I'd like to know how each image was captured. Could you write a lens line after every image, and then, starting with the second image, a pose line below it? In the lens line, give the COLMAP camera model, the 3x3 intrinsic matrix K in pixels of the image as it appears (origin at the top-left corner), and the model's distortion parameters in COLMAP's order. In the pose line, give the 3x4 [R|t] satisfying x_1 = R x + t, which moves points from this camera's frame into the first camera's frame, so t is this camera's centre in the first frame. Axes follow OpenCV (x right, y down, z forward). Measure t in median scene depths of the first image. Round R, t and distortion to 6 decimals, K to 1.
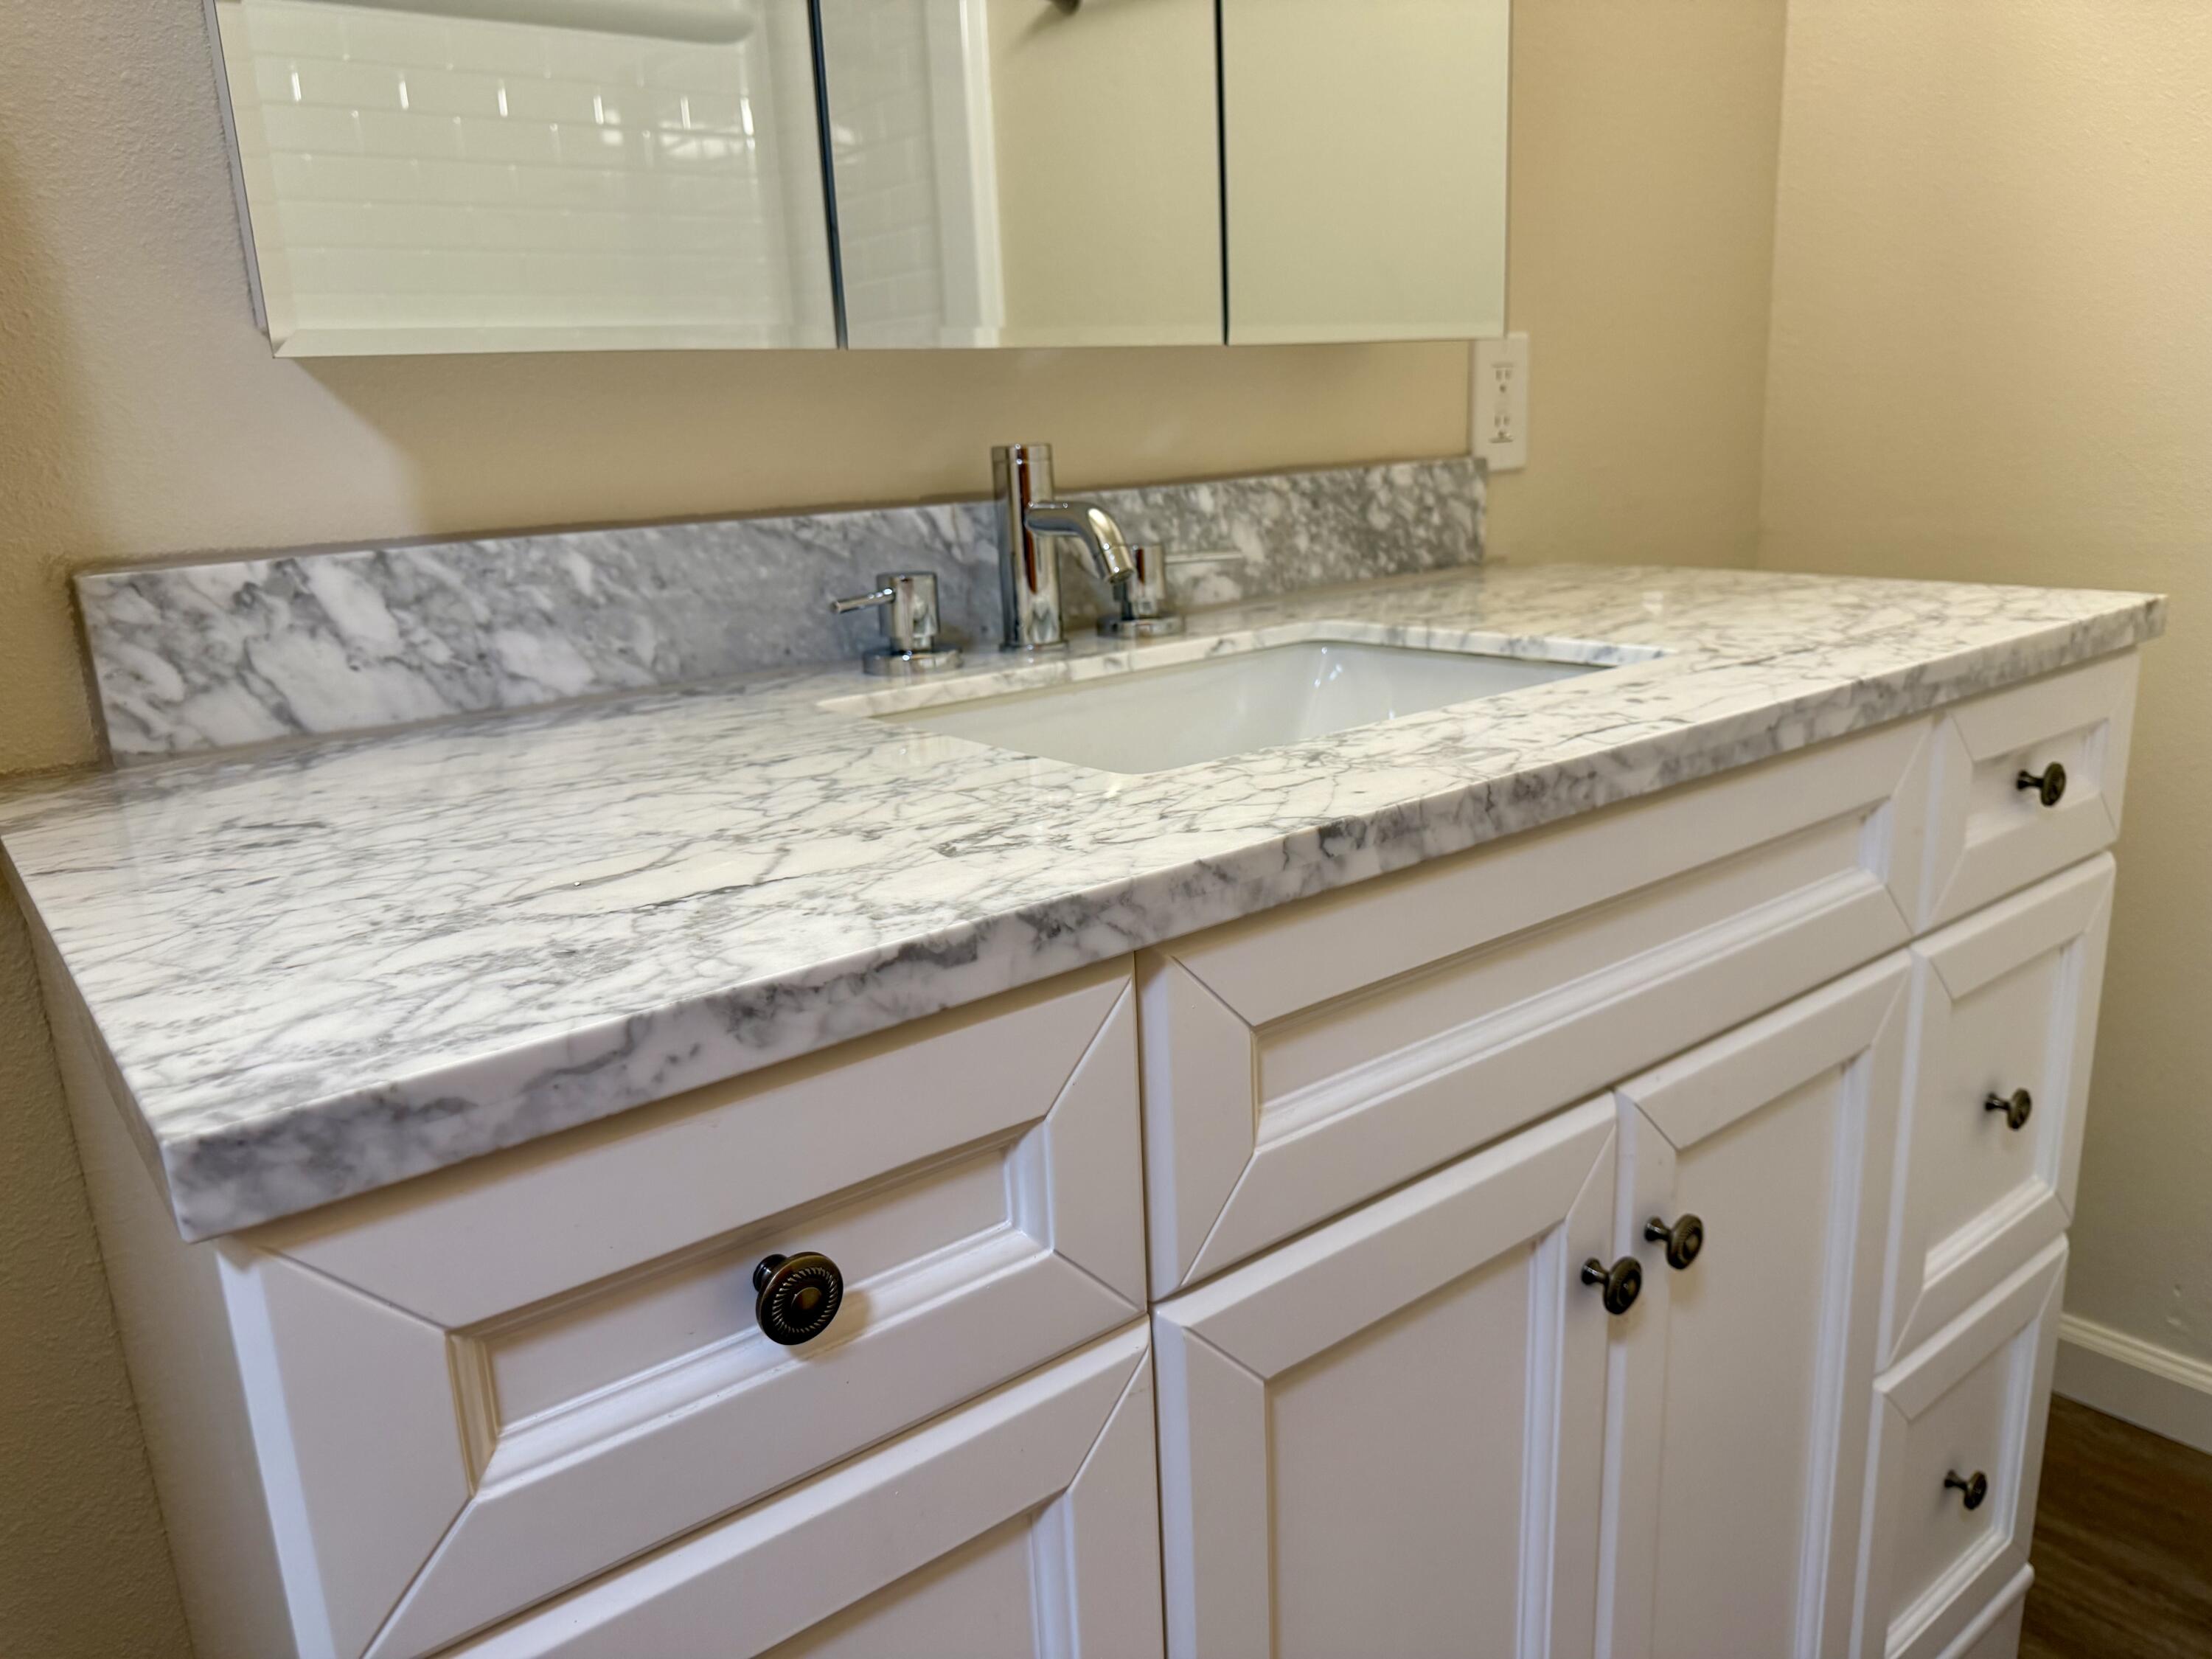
lens RADIAL K [[1574.7, 0, 1125.6], [0, 1574.7, 838.5], [0, 0, 1]] dist [0.045317, -0.055893]
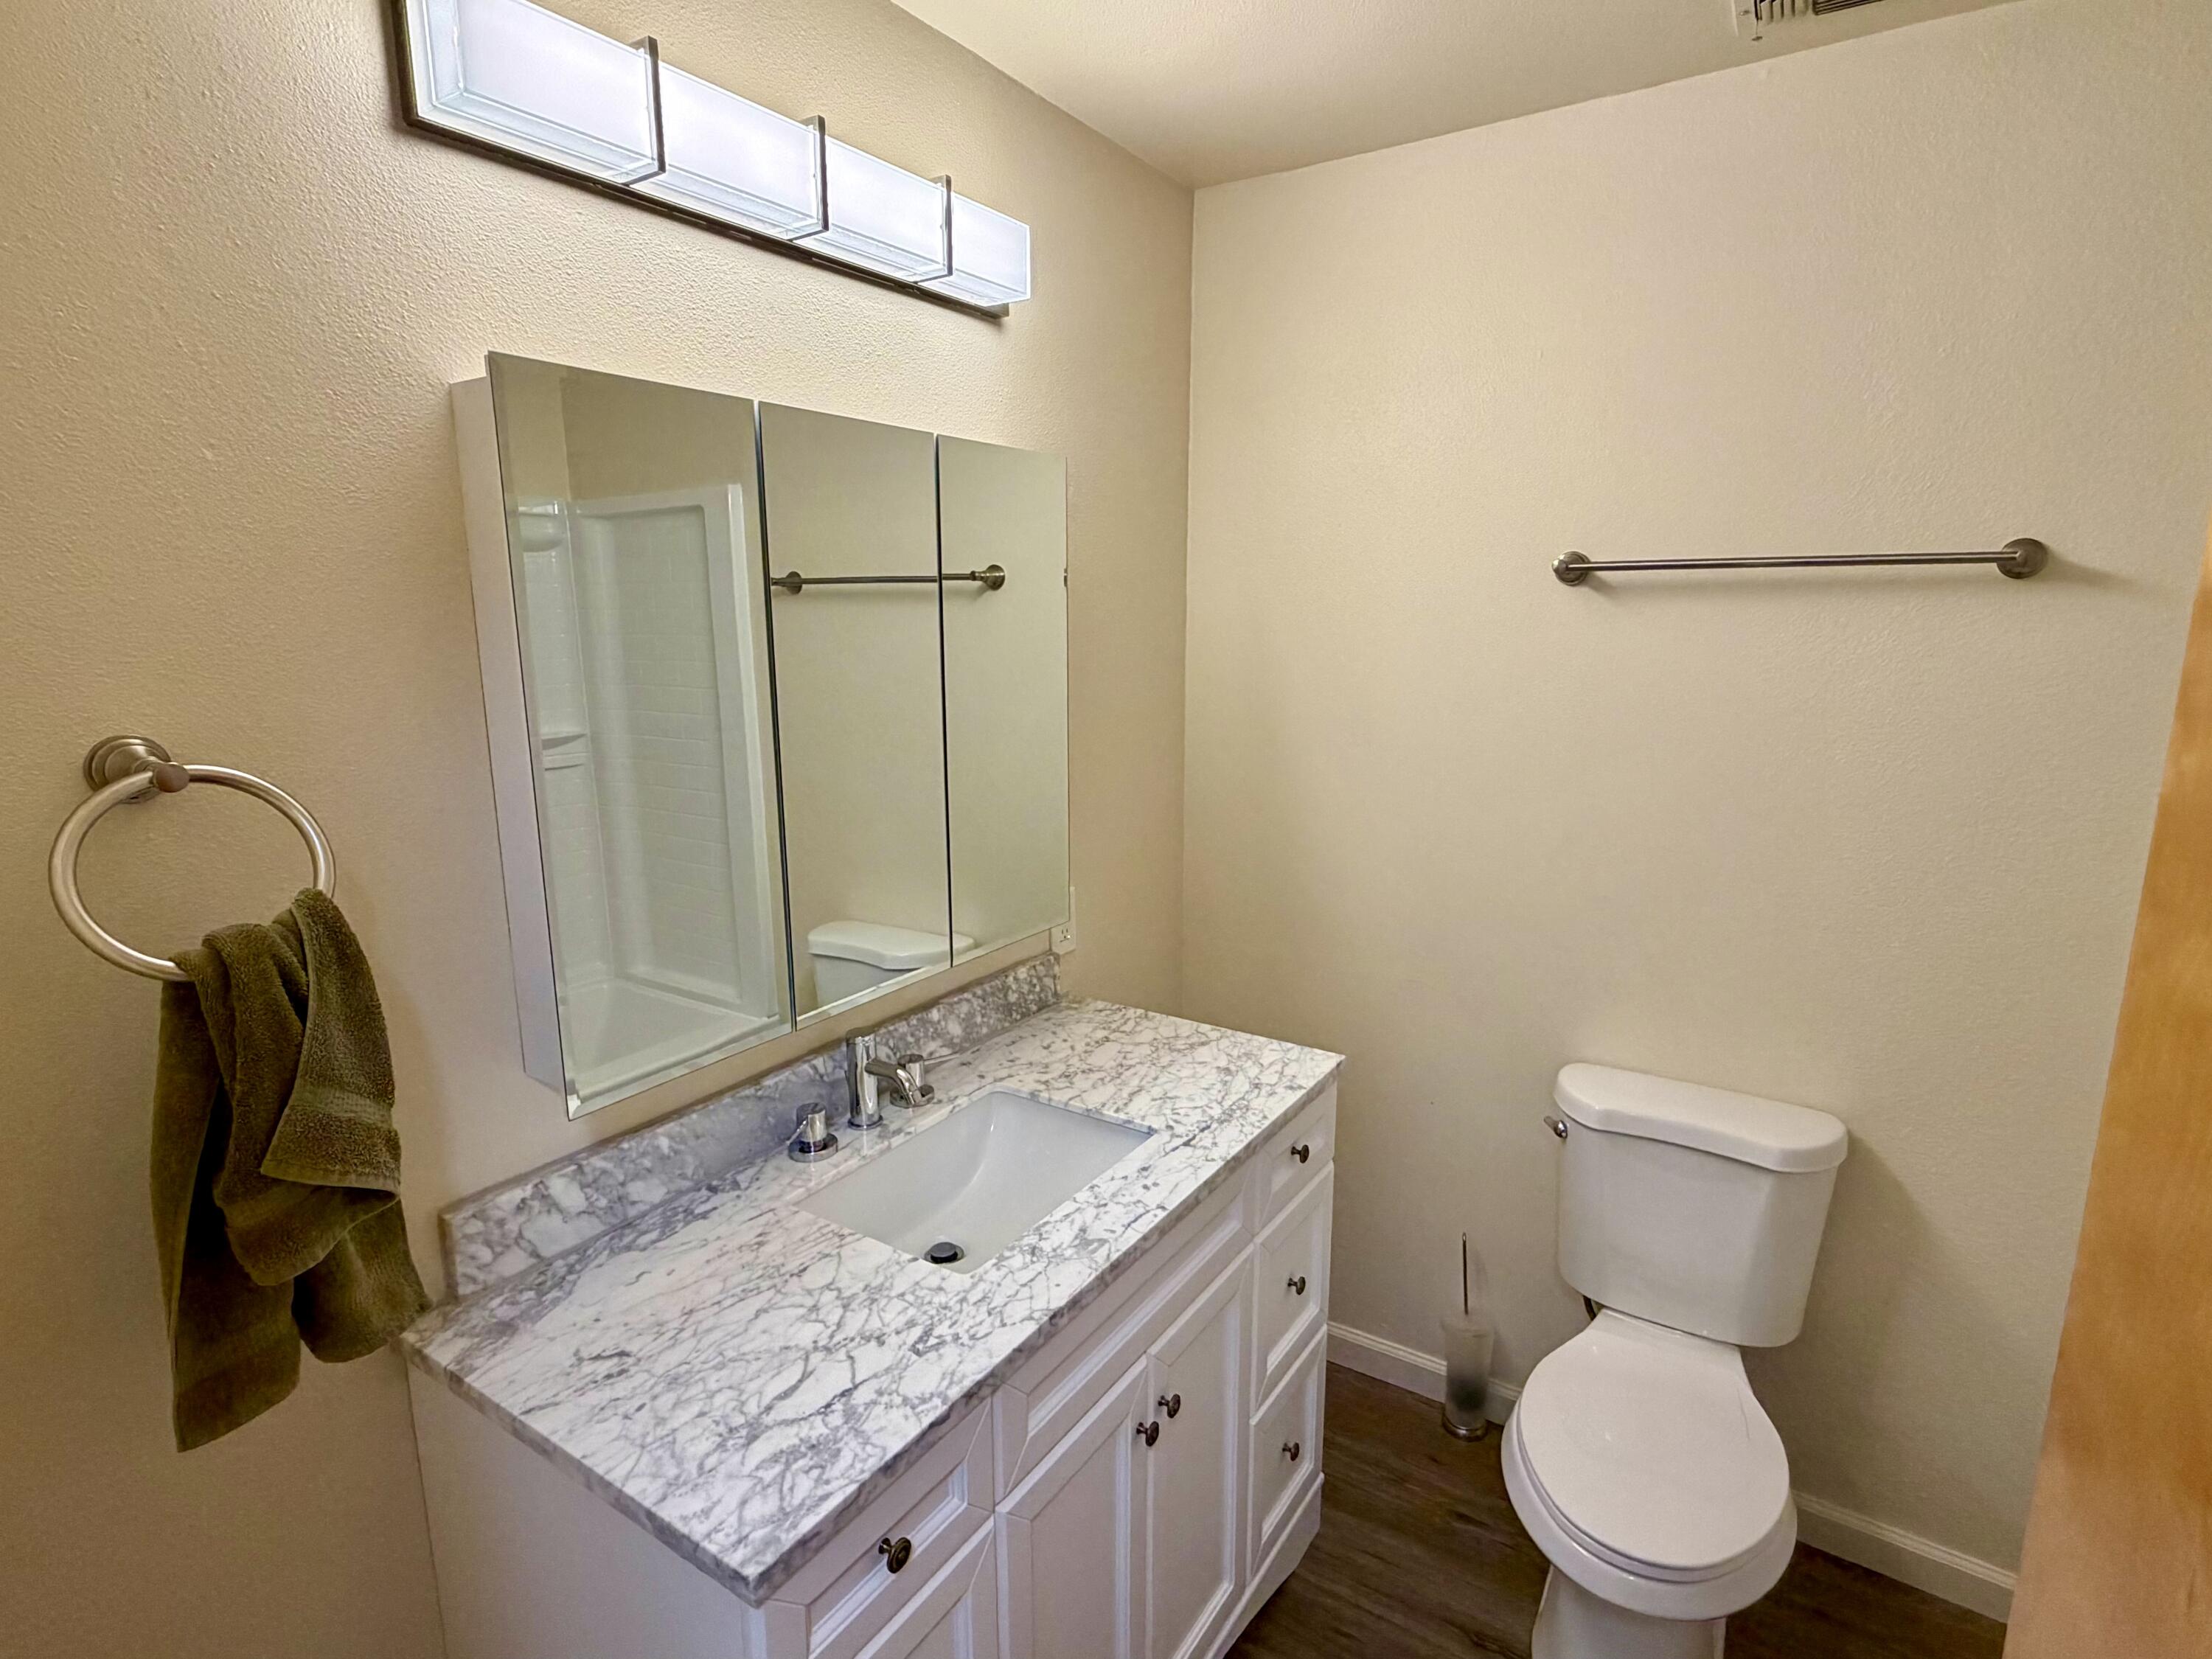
lens RADIAL K [[1126.5, 0, 1101.9], [0, 1126.5, 828.0], [0, 0, 1]] dist [0.017395, -0.000382]
pose [[0.953381, -0.022825, 0.300905, -0.251855], [0.042700, 0.997306, -0.059639, -0.510143], [-0.298733, 0.069707, 0.951788, -0.673330]]
